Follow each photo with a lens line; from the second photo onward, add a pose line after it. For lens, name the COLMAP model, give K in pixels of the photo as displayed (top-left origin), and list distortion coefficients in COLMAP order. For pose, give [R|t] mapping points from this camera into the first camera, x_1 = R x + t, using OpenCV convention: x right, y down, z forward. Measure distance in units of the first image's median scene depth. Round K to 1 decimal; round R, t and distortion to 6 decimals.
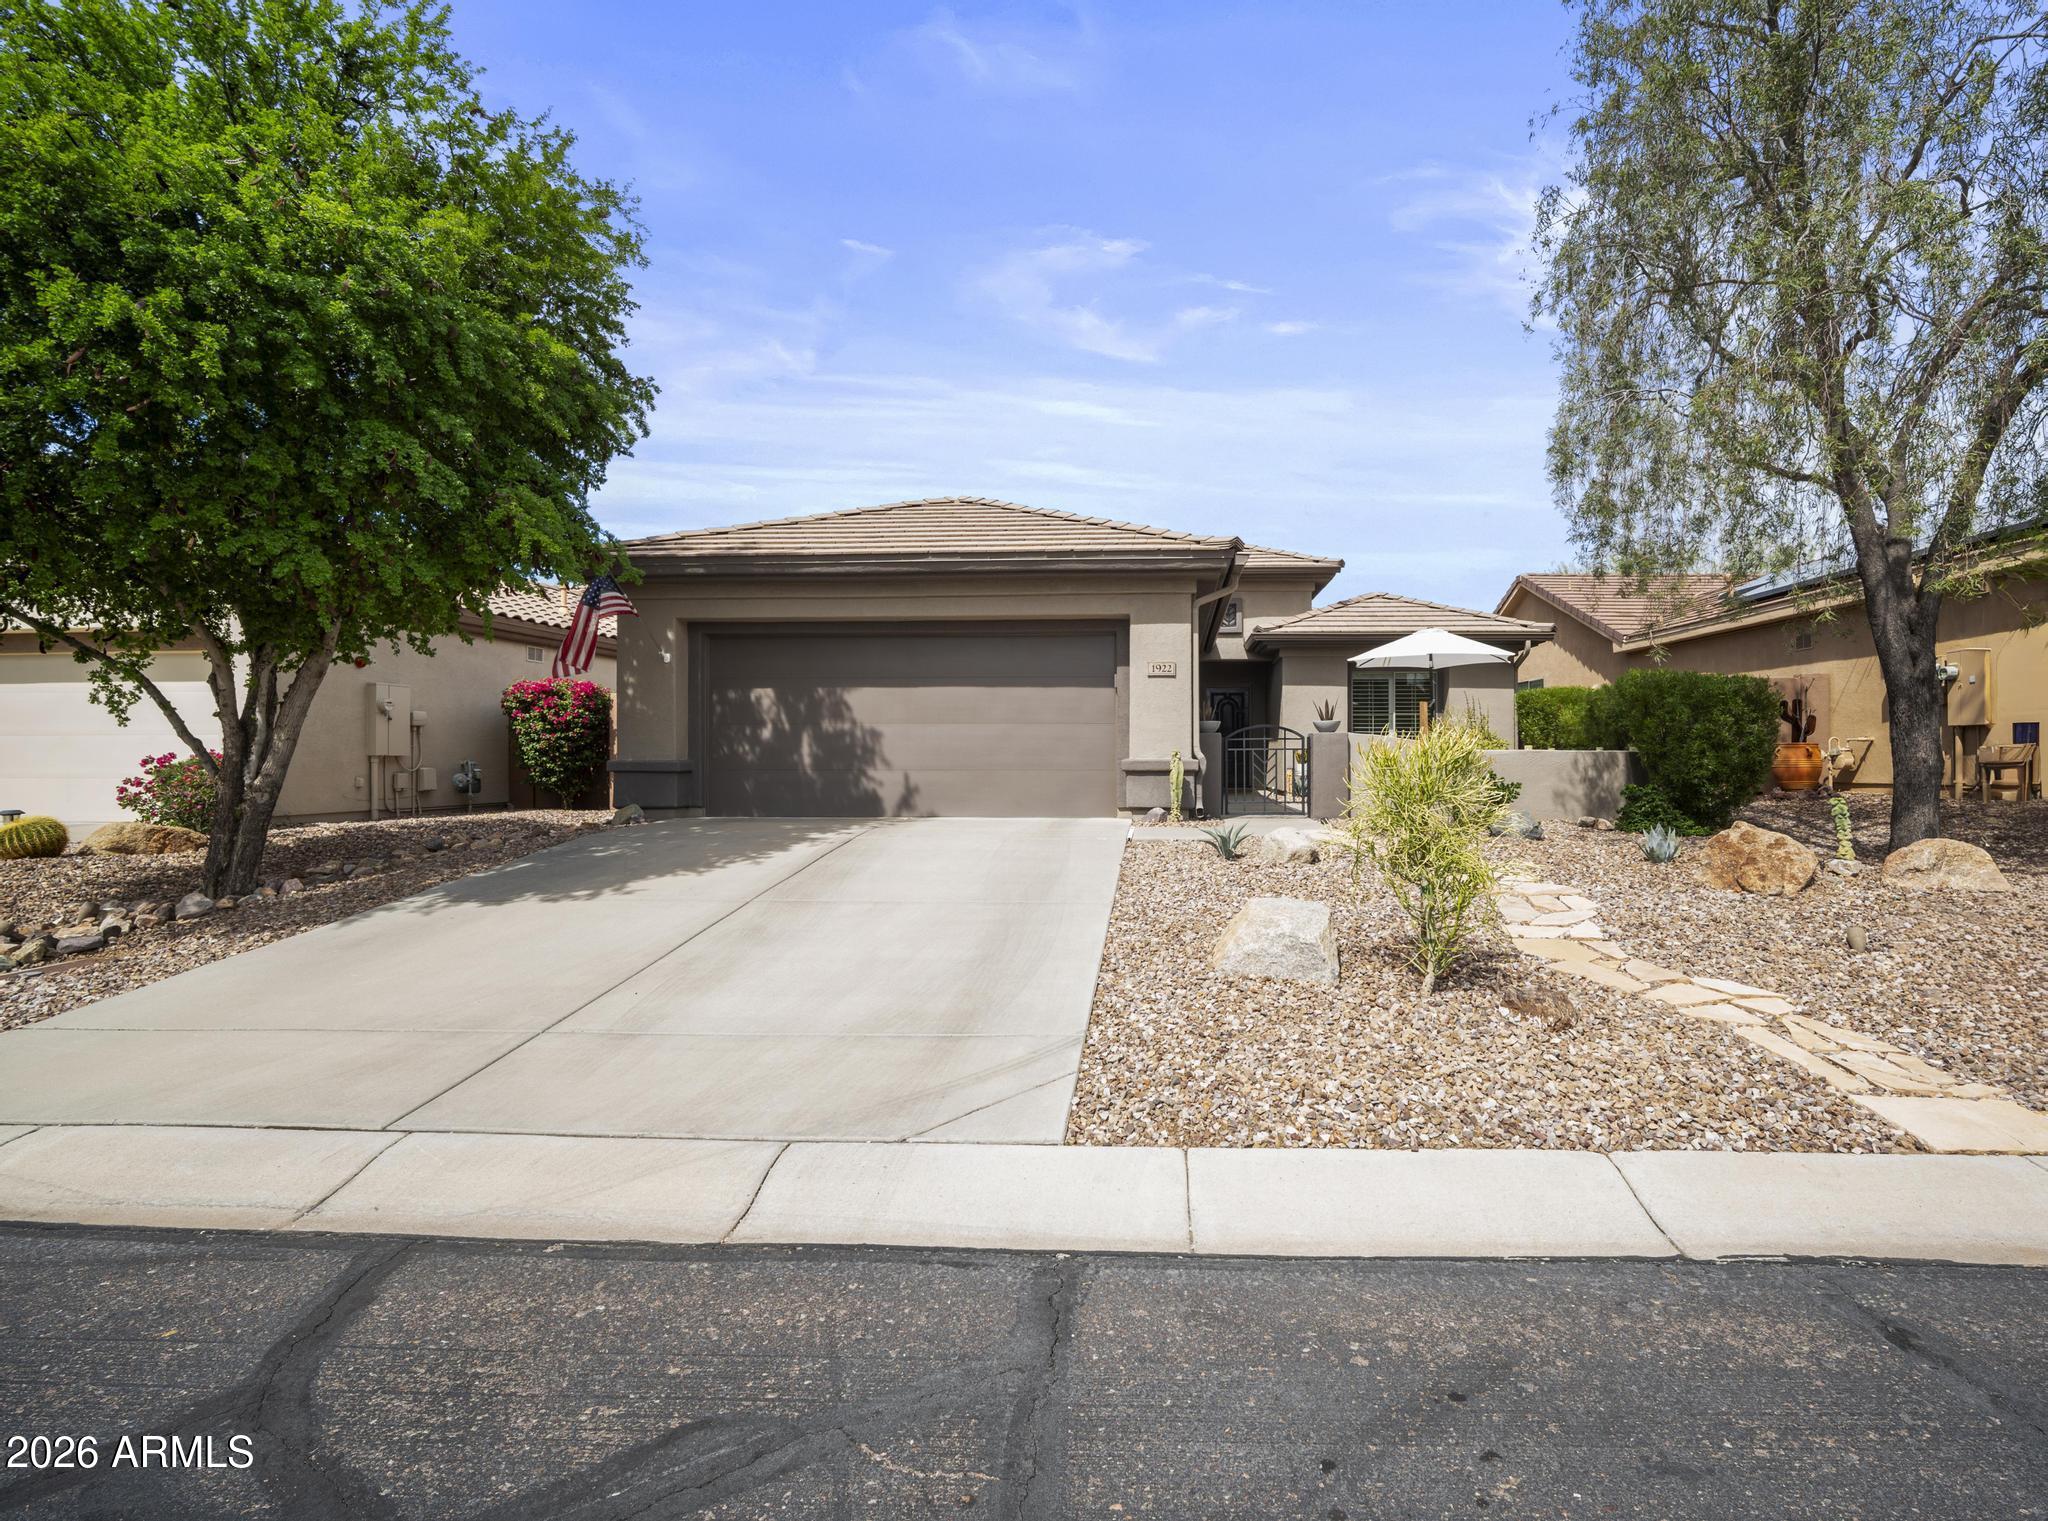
lens RADIAL K [[1001.6, 0, 1103.5], [0, 1001.6, 763.6], [0, 0, 1]] dist [0.001603, 0.000171]
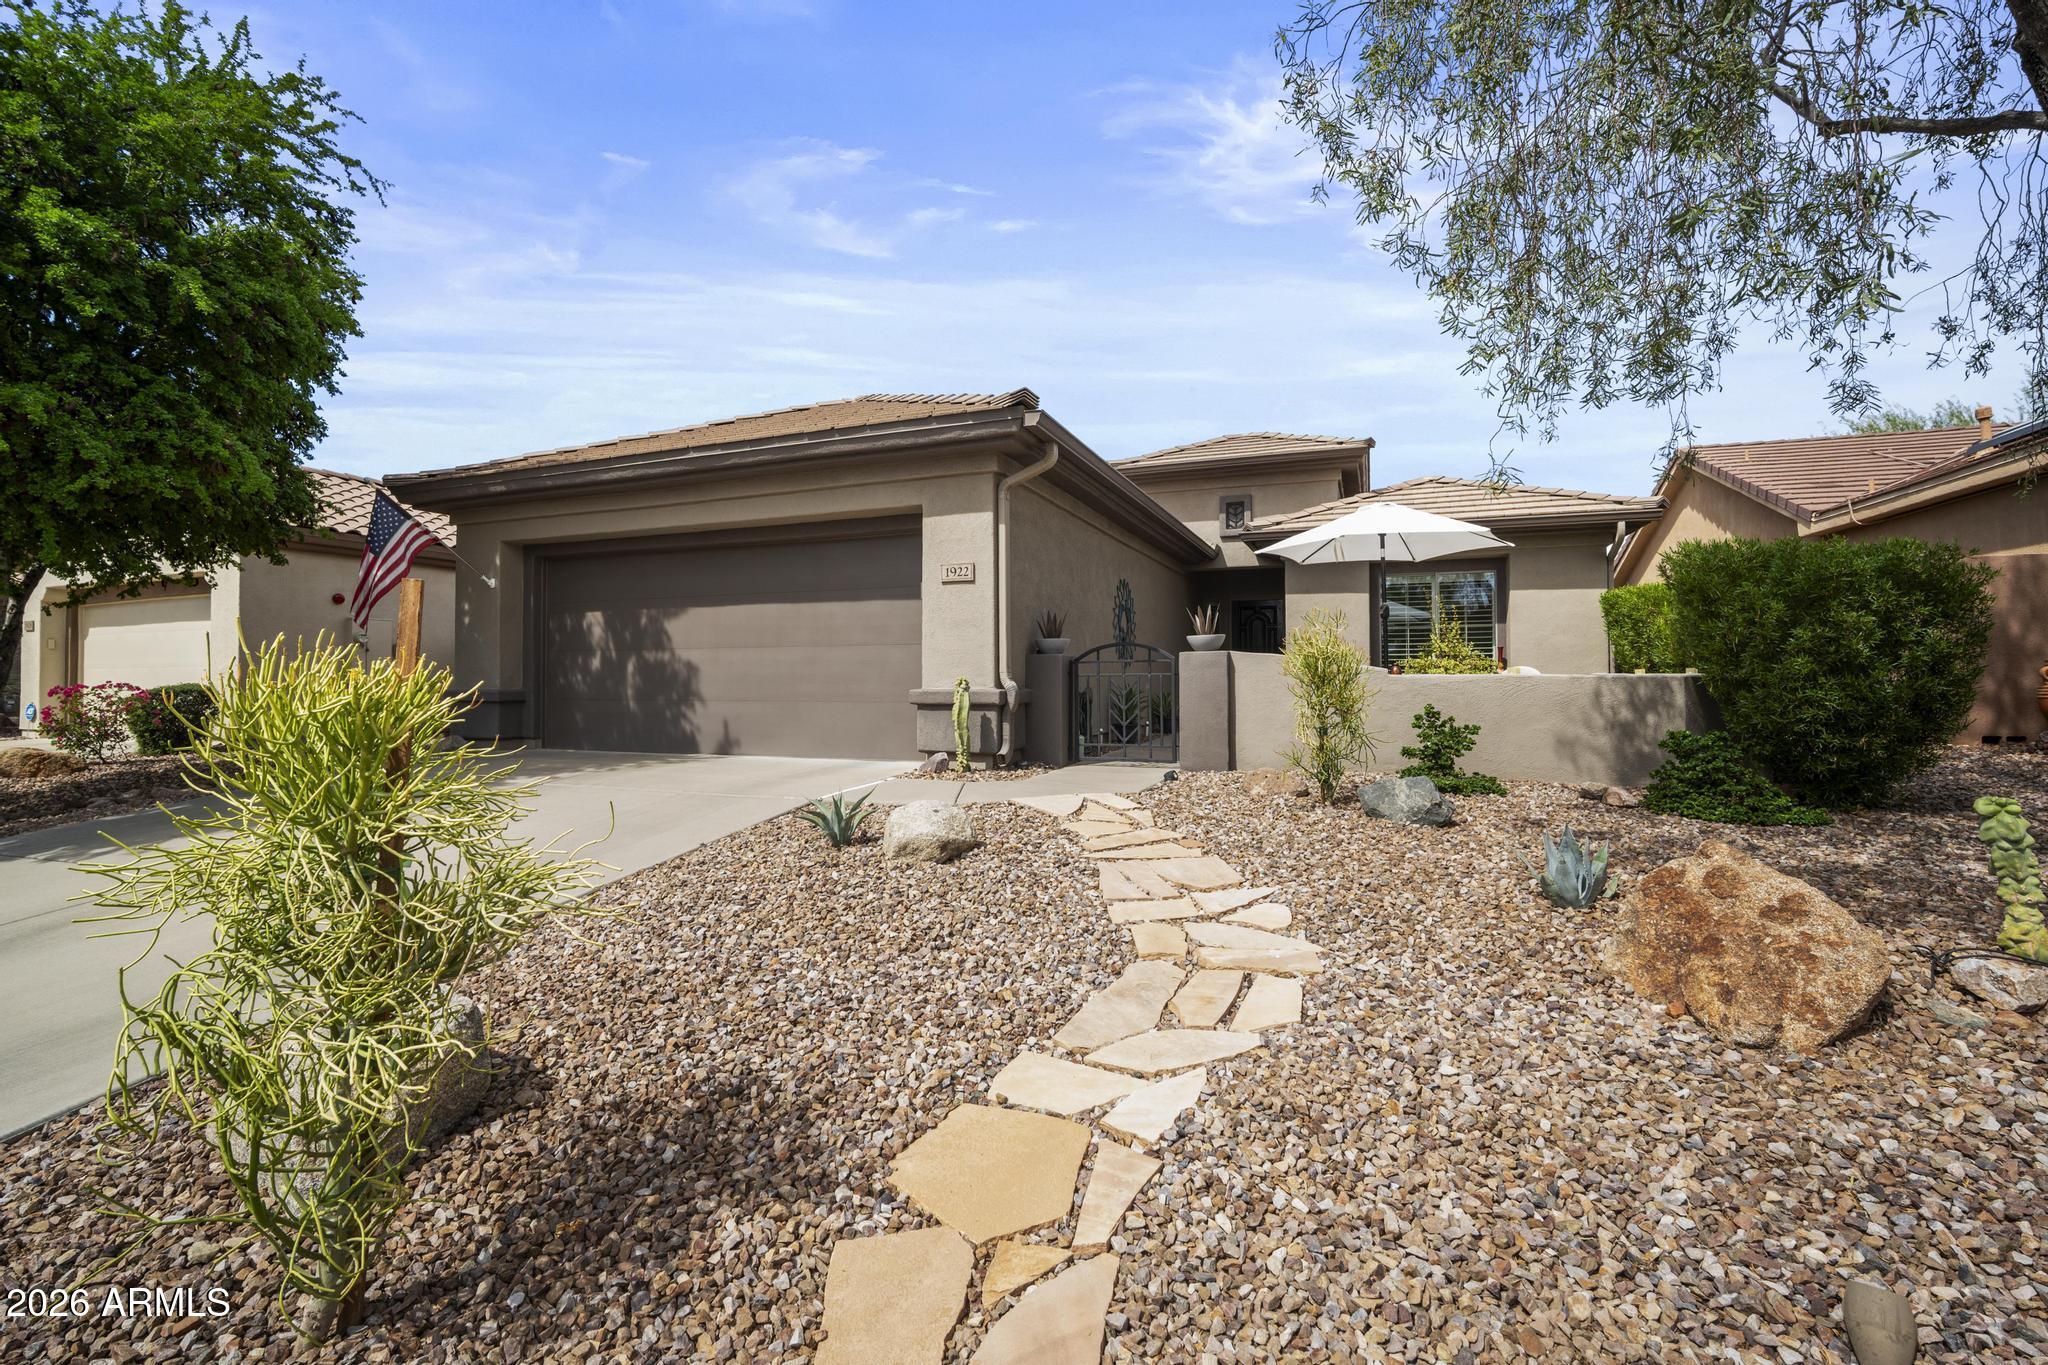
lens RADIAL K [[895.0, 0, 1005.6], [0, 895.0, 684.6], [0, 0, 1]] dist [-0.005527, 0.001199]
pose [[0.945110, -0.001447, -0.326749, 0.314607], [0.002068, 0.999997, 0.001555, -0.008857], [0.326746, -0.002145, 0.945110, 0.353173]]
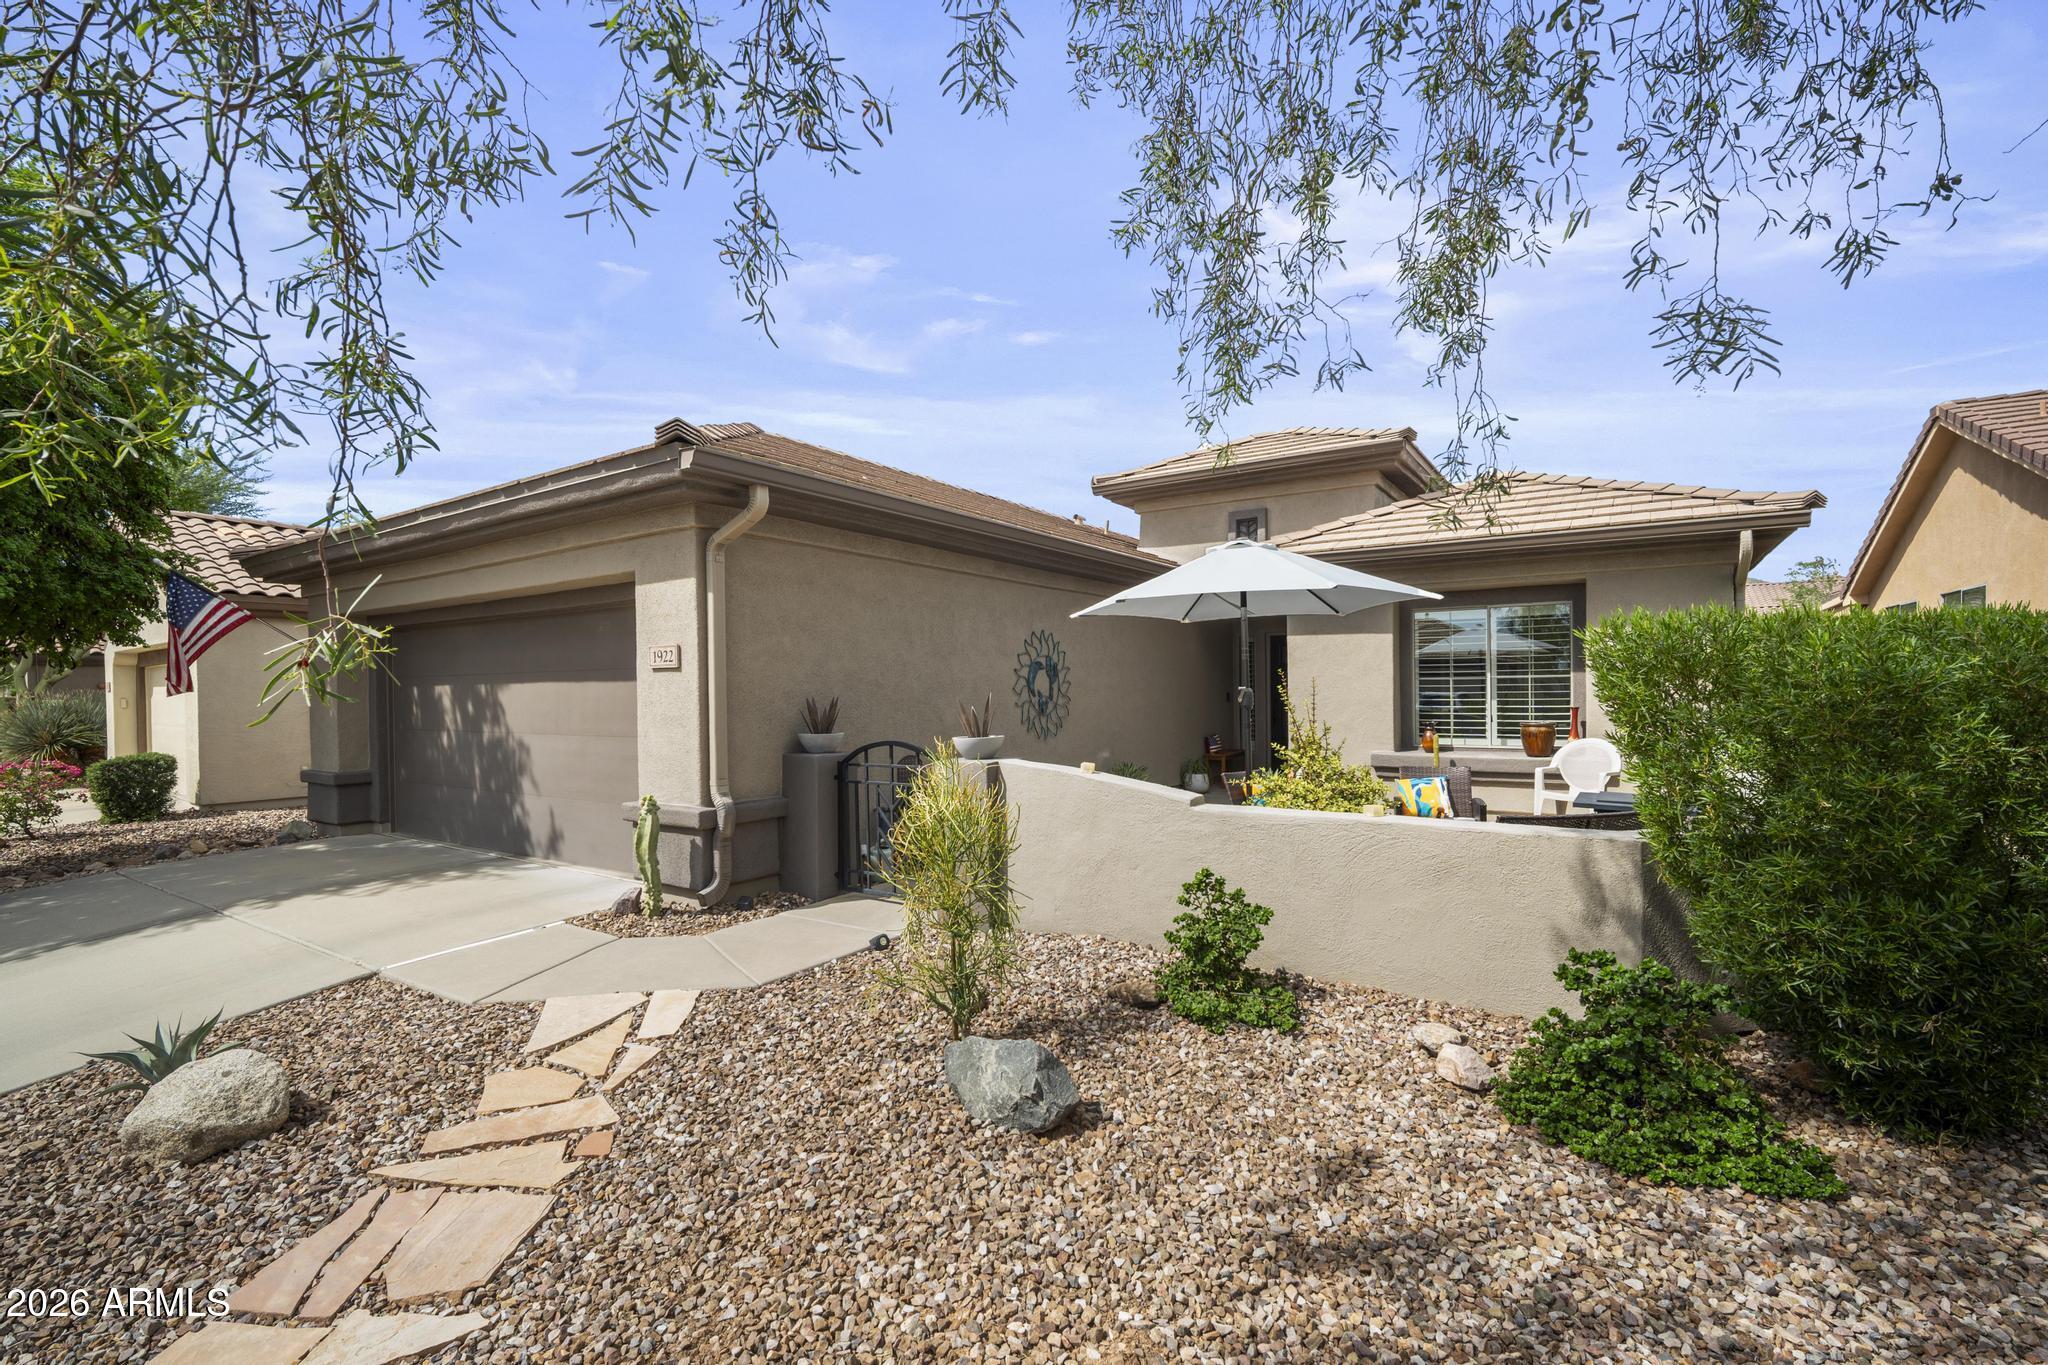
lens RADIAL K [[906.6, 0, 1001.5], [0, 906.6, 708.7], [0, 0, 1]] dist [-0.002223, -0.000118]
pose [[0.850445, 0.000454, -0.526063, 0.514671], [0.010411, 0.999789, 0.017693, -0.069857], [0.525960, -0.020524, 0.850261, 0.630313]]
